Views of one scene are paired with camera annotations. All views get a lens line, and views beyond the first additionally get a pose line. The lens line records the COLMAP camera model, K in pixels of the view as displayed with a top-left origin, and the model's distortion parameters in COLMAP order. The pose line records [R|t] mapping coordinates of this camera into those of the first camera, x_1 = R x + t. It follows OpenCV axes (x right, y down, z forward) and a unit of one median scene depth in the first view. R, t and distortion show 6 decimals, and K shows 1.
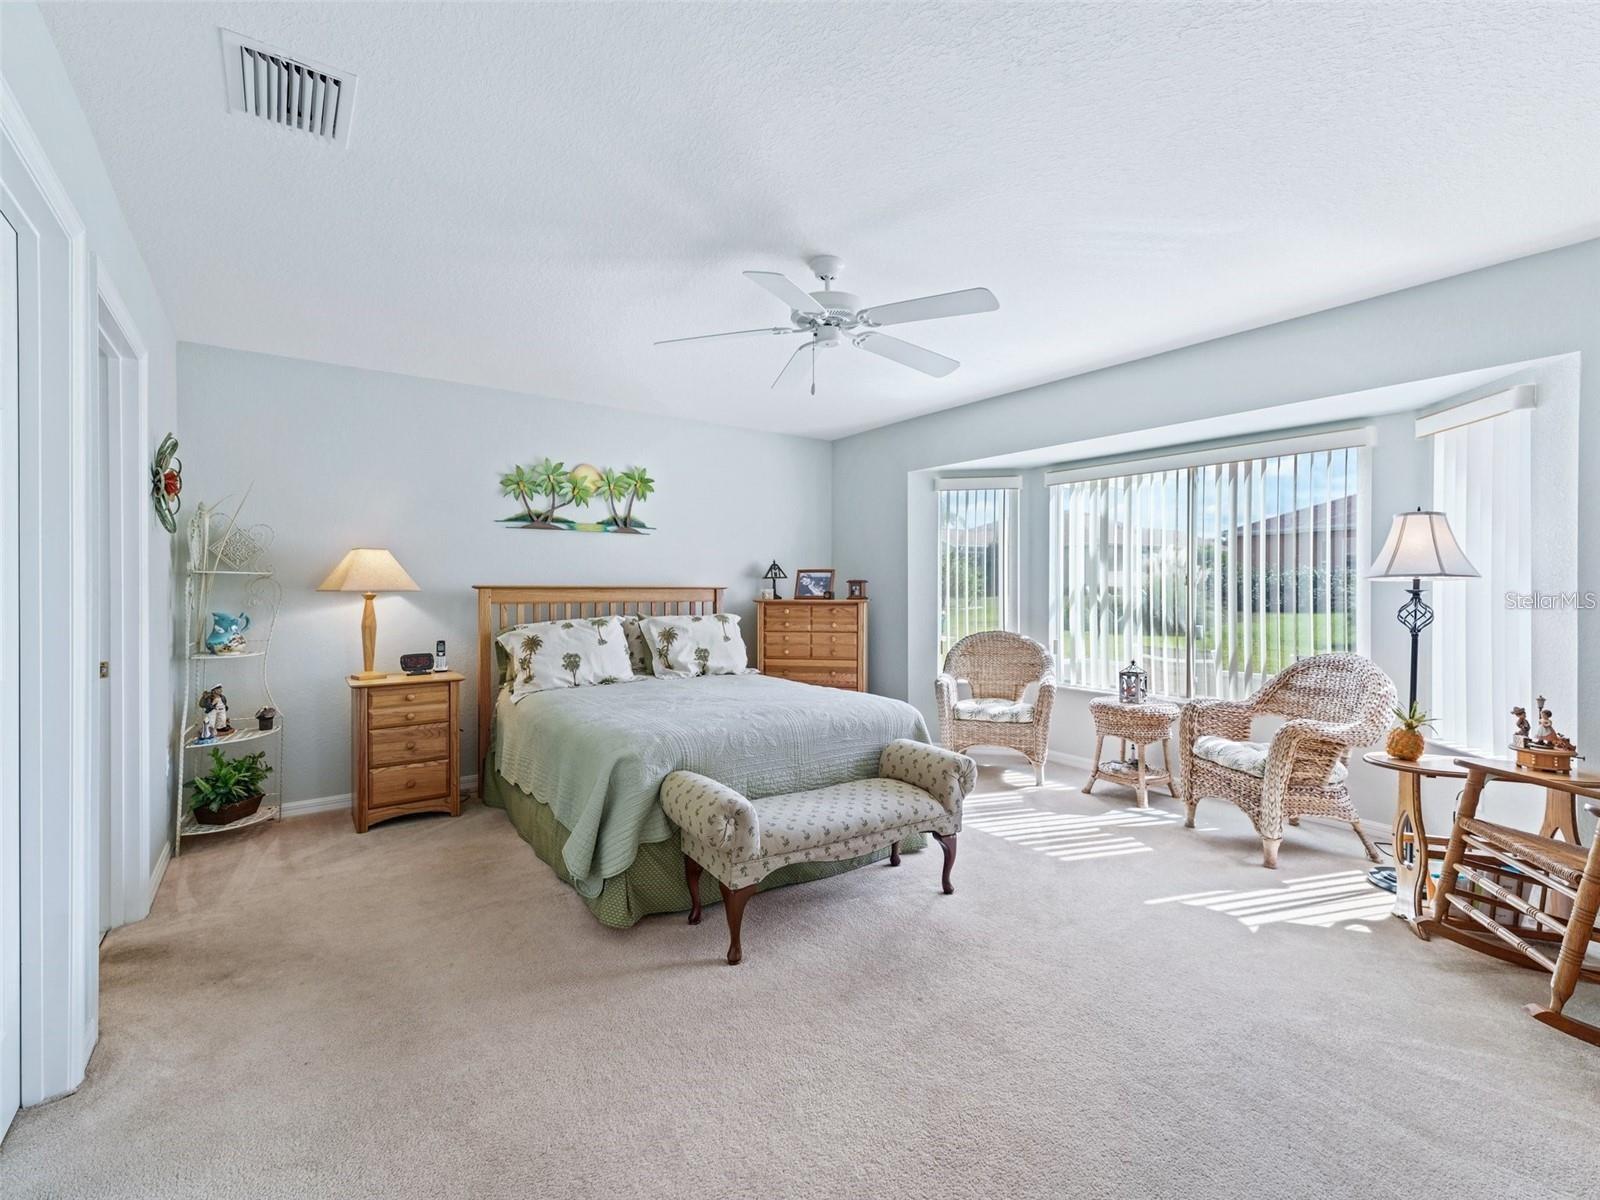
lens RADIAL K [[712.0, 0, 794.6], [0, 712.0, 598.2], [0, 0, 1]] dist [0.002882, 0.000189]
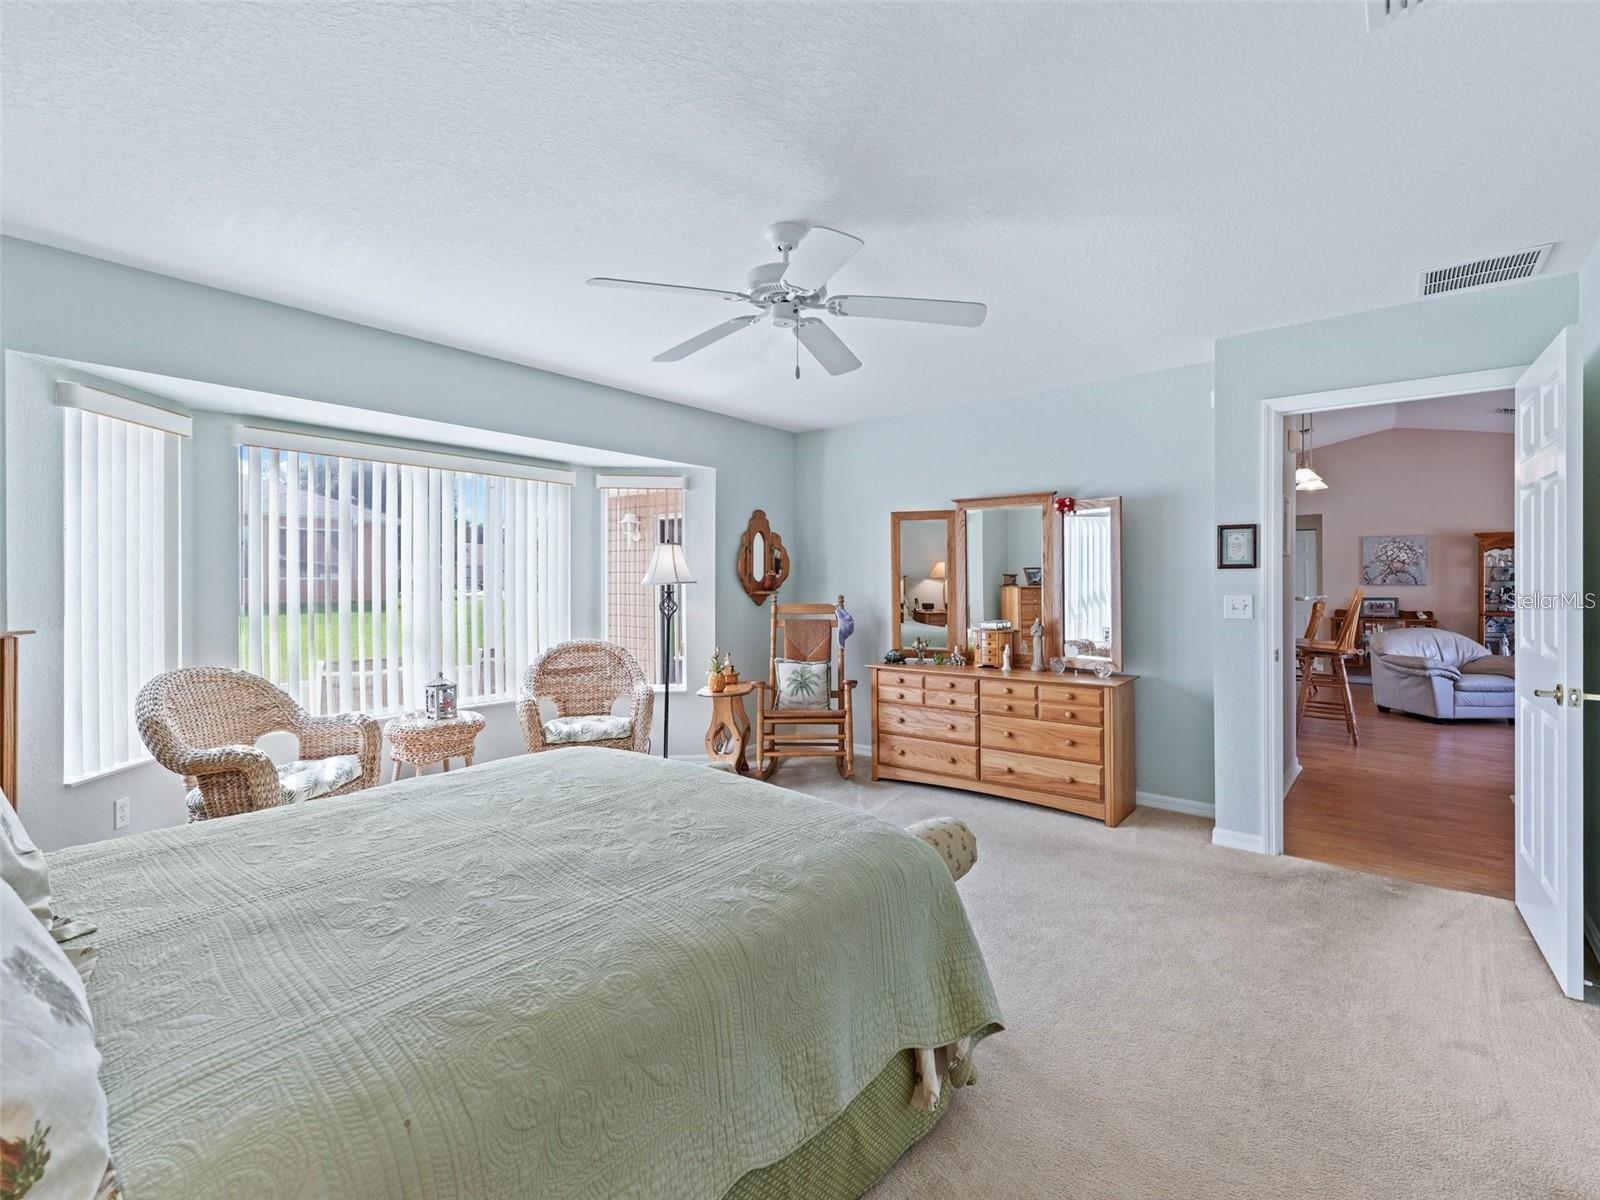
lens RADIAL K [[713.1, 0, 799.0], [0, 713.1, 580.5], [0, 0, 1]] dist [0.001622, 0.000092]
pose [[-0.250309, 0.001684, 0.968165, -0.603968], [0.013530, 0.999907, 0.001759, -0.028649], [-0.968071, 0.013539, -0.250308, 0.898118]]
